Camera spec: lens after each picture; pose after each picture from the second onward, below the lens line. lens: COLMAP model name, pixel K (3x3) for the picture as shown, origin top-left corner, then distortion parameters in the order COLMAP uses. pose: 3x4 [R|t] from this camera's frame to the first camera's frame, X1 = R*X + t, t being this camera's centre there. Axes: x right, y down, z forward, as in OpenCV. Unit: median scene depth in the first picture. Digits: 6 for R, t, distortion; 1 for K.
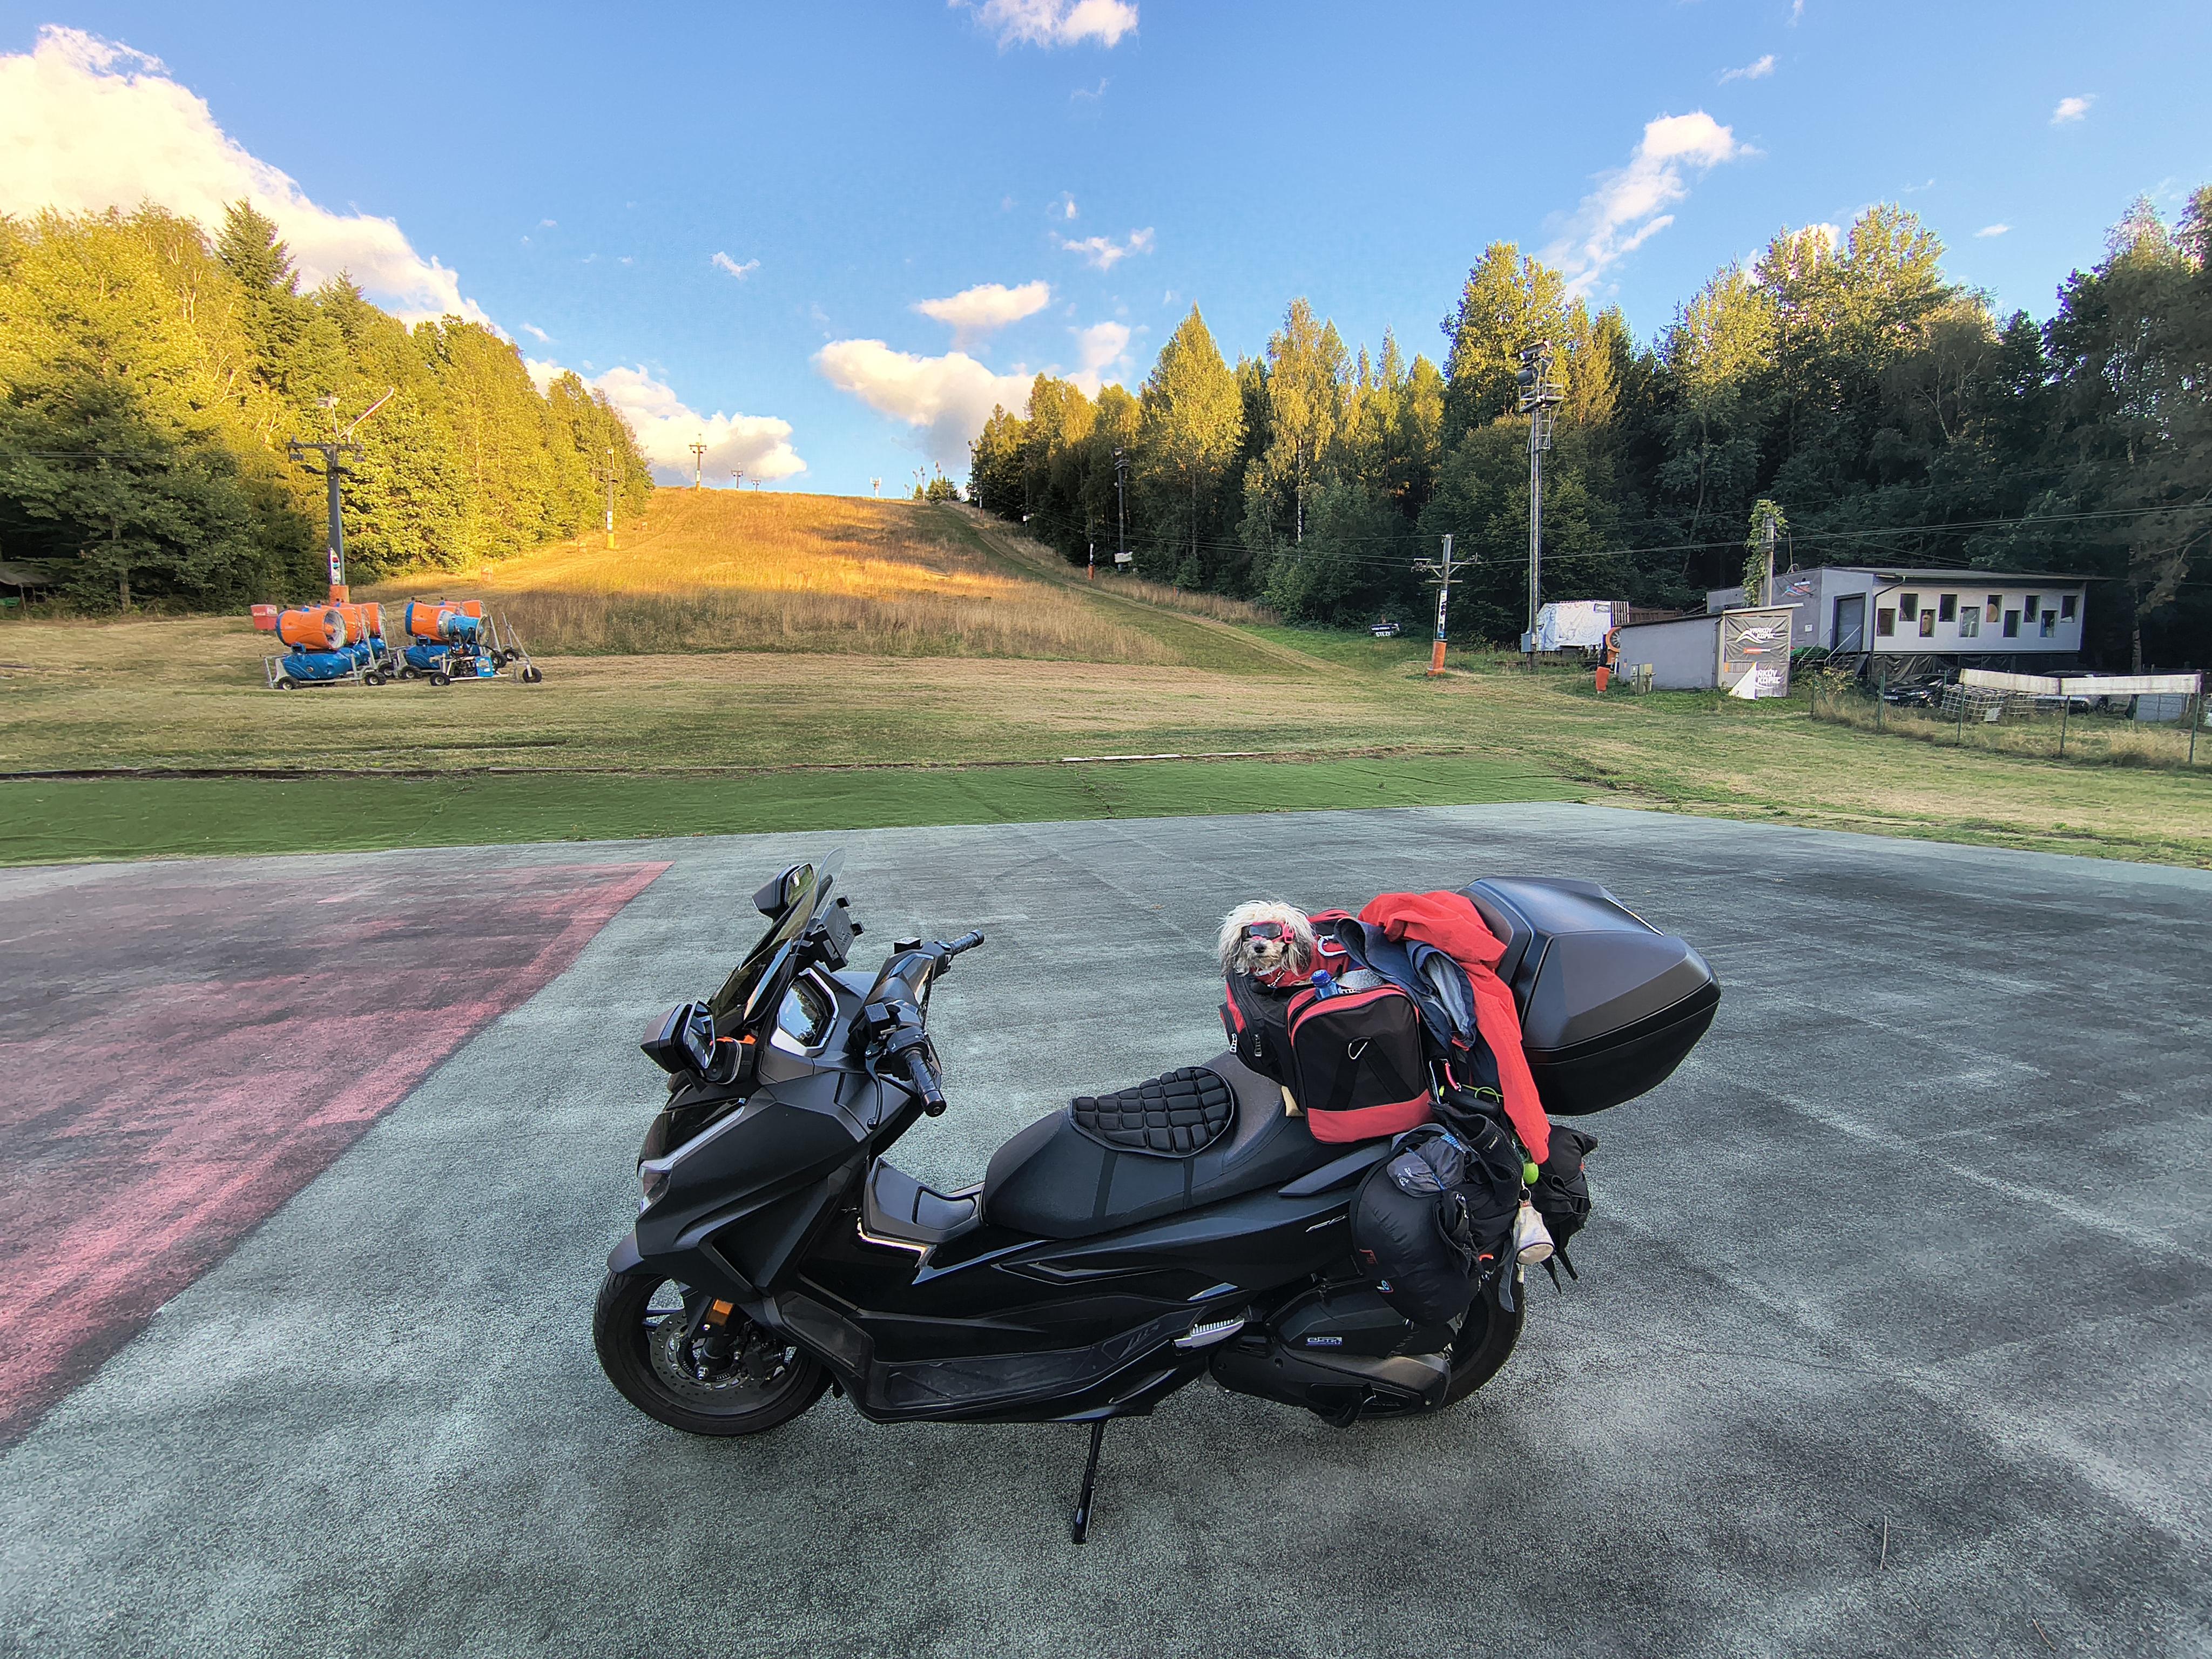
lens RADIAL K [[1028.9, 0, 1105.3], [0, 1028.9, 823.1], [0, 0, 1]] dist [-0.002668, 0.002544]
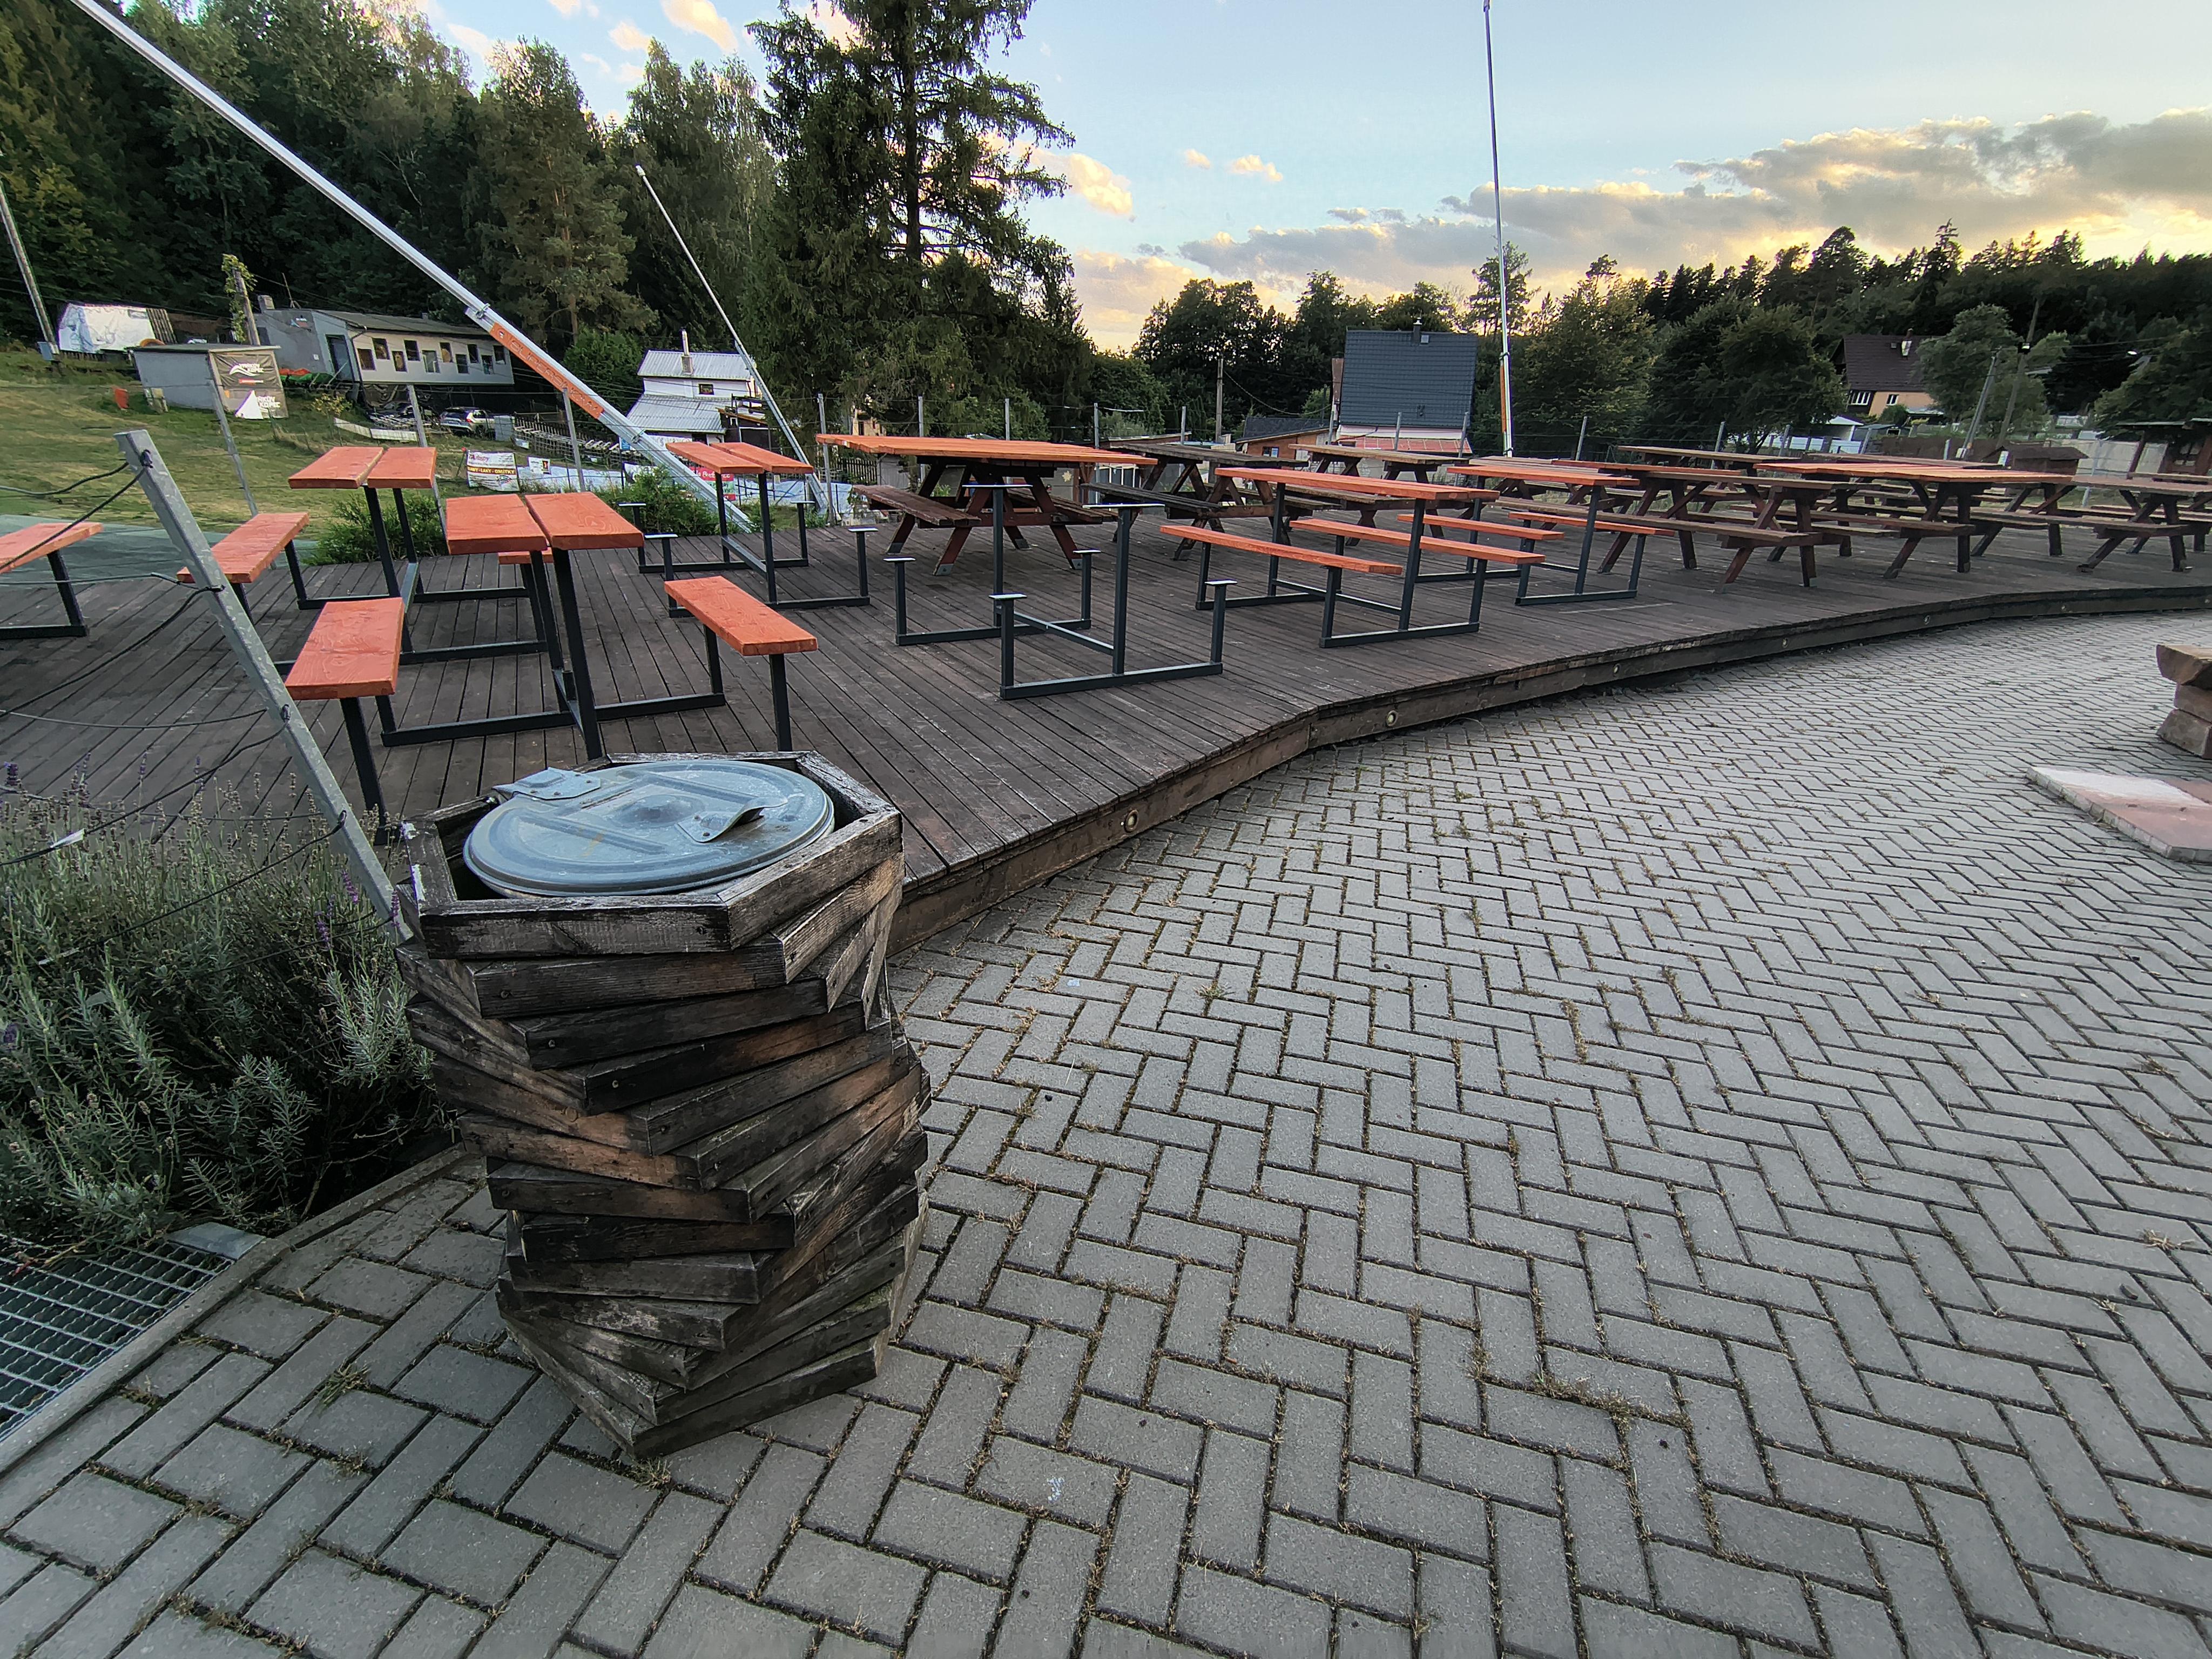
lens RADIAL K [[1028.9, 0, 1108.8], [0, 1028.9, 835.7], [0, 0, 1]] dist [-0.002668, 0.002544]
pose [[0.505593, -0.310223, 0.805070, -0.071977], [0.042123, 0.940883, 0.336103, -0.008035], [-0.861743, -0.136020, 0.488771, -0.639175]]
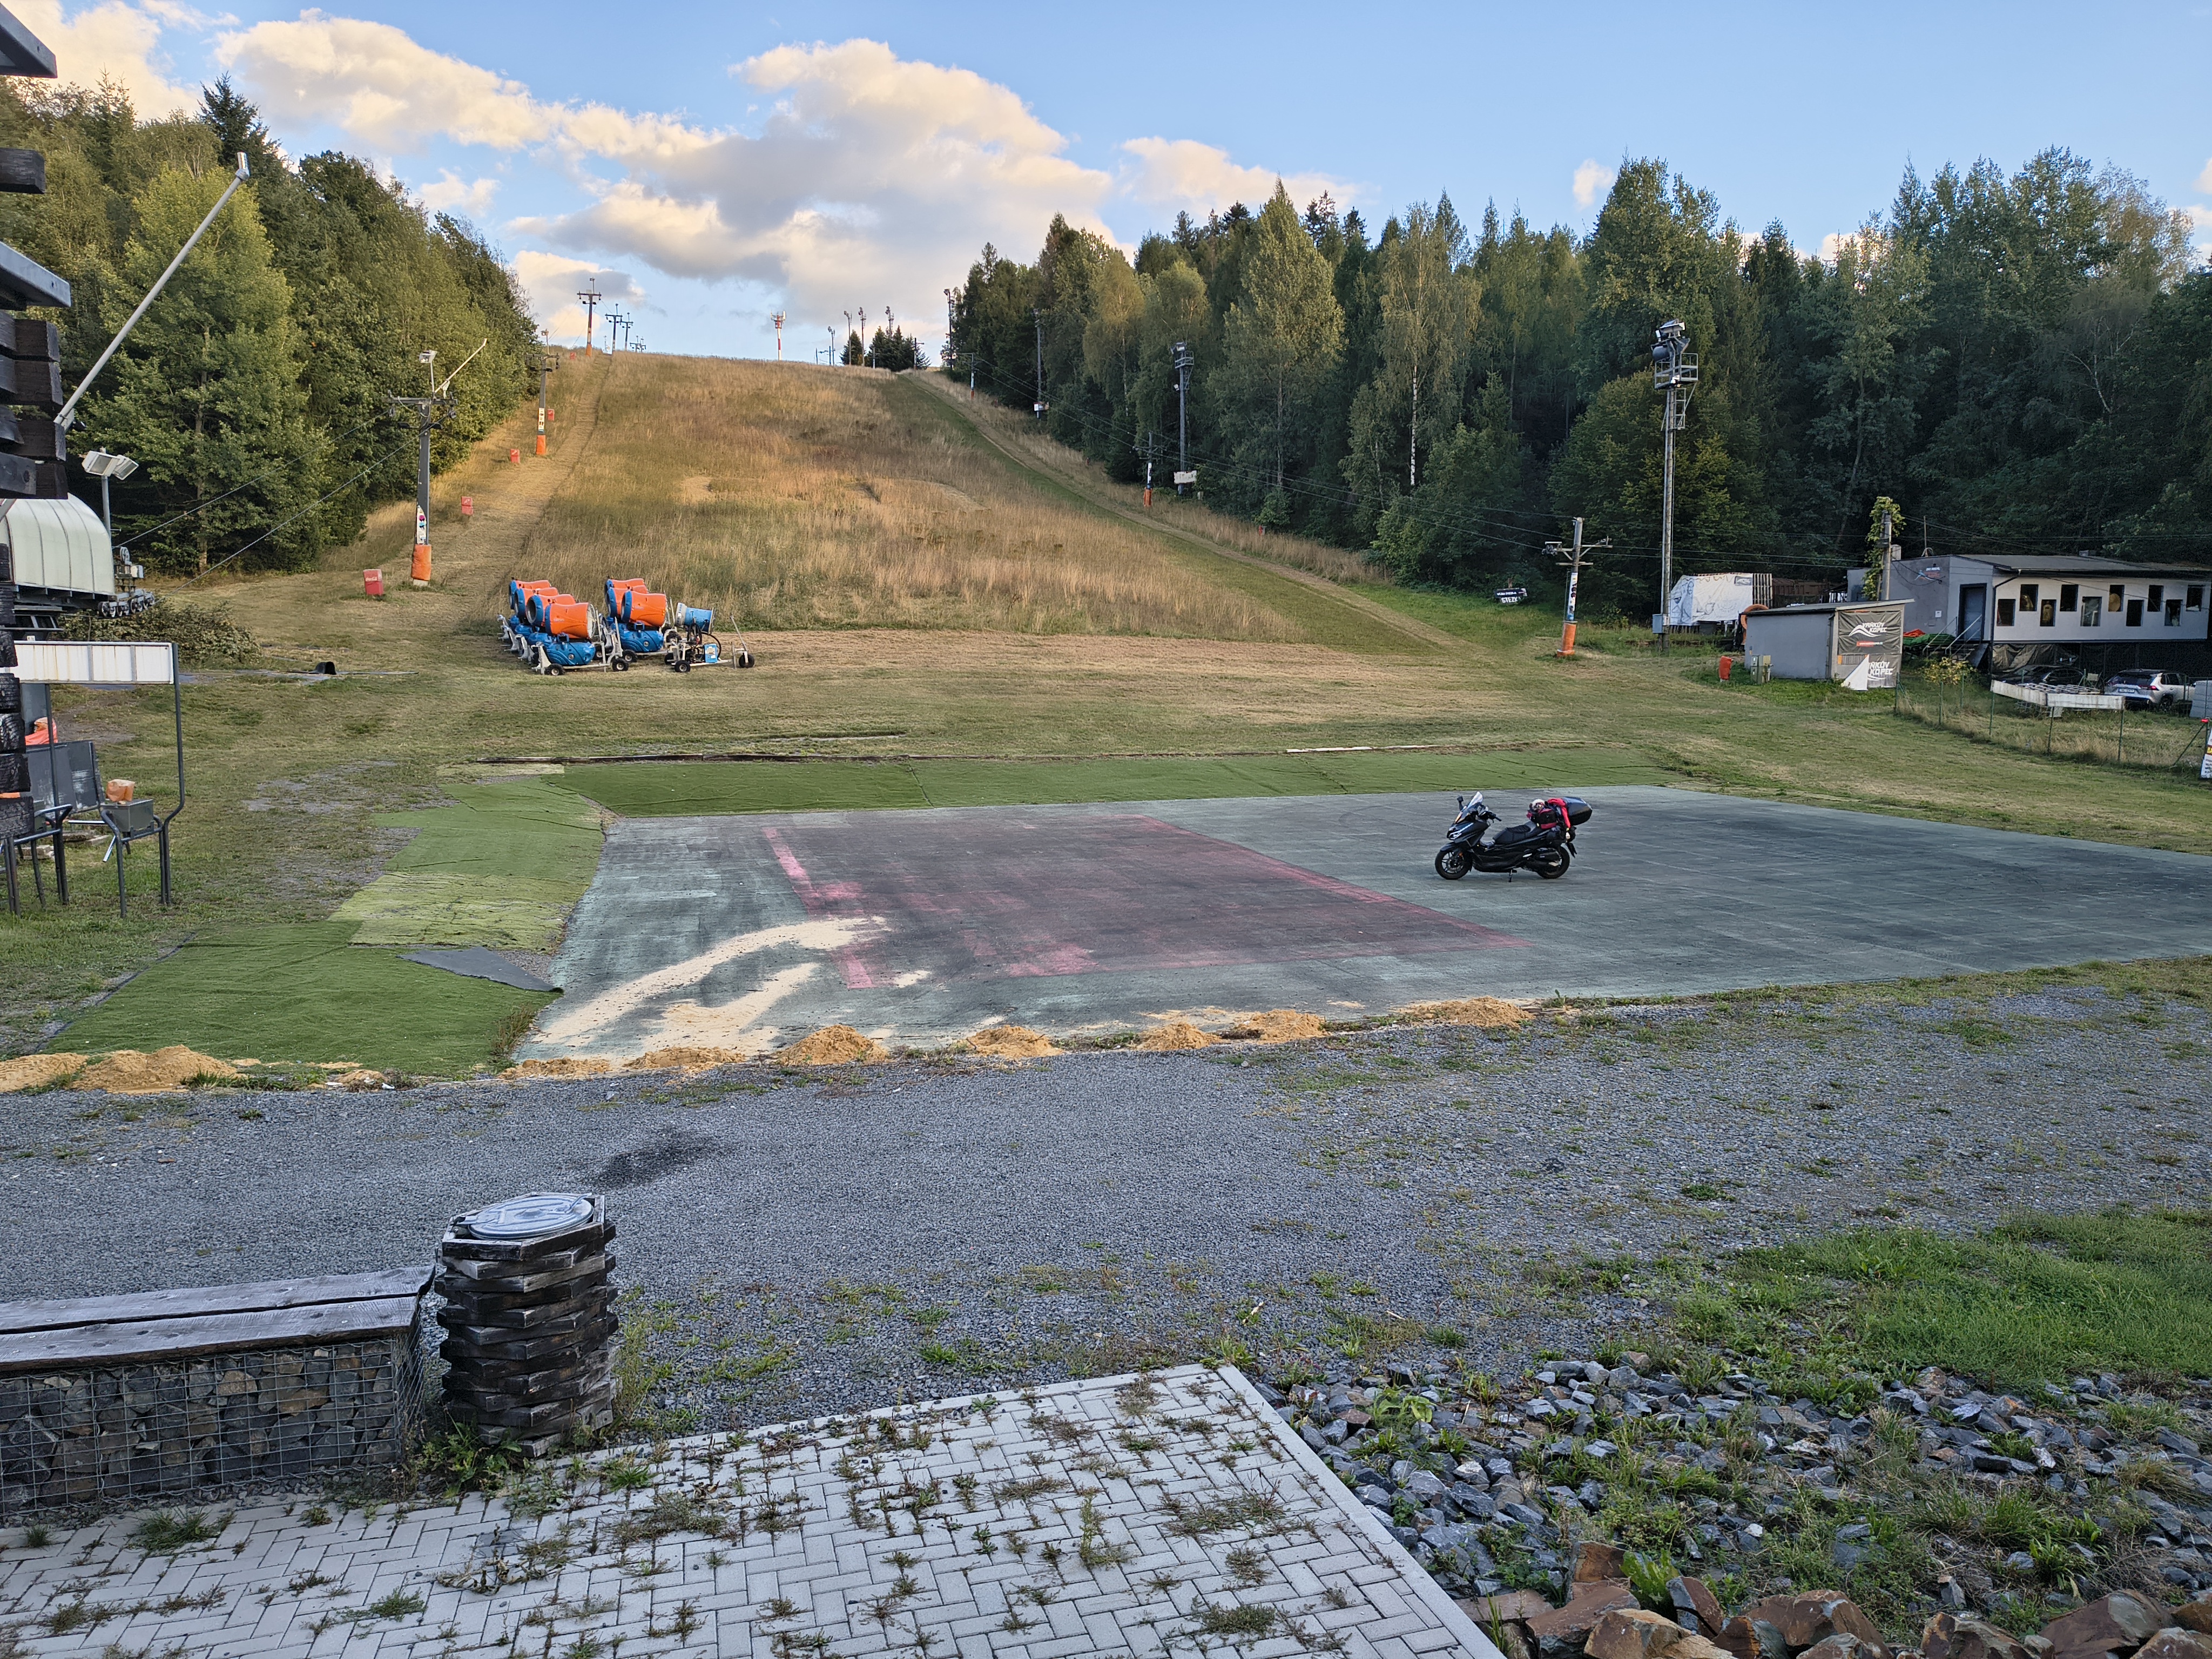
lens RADIAL K [[1543.1, 0, 1104.1], [0, 1543.1, 821.5], [0, 0, 1]] dist [0.022097, -0.013774]
pose [[0.999761, 0.009245, 0.019830, -0.154881], [-0.009392, 0.999929, 0.007326, 0.008930], [-0.019761, -0.007511, 0.999777, -0.493043]]
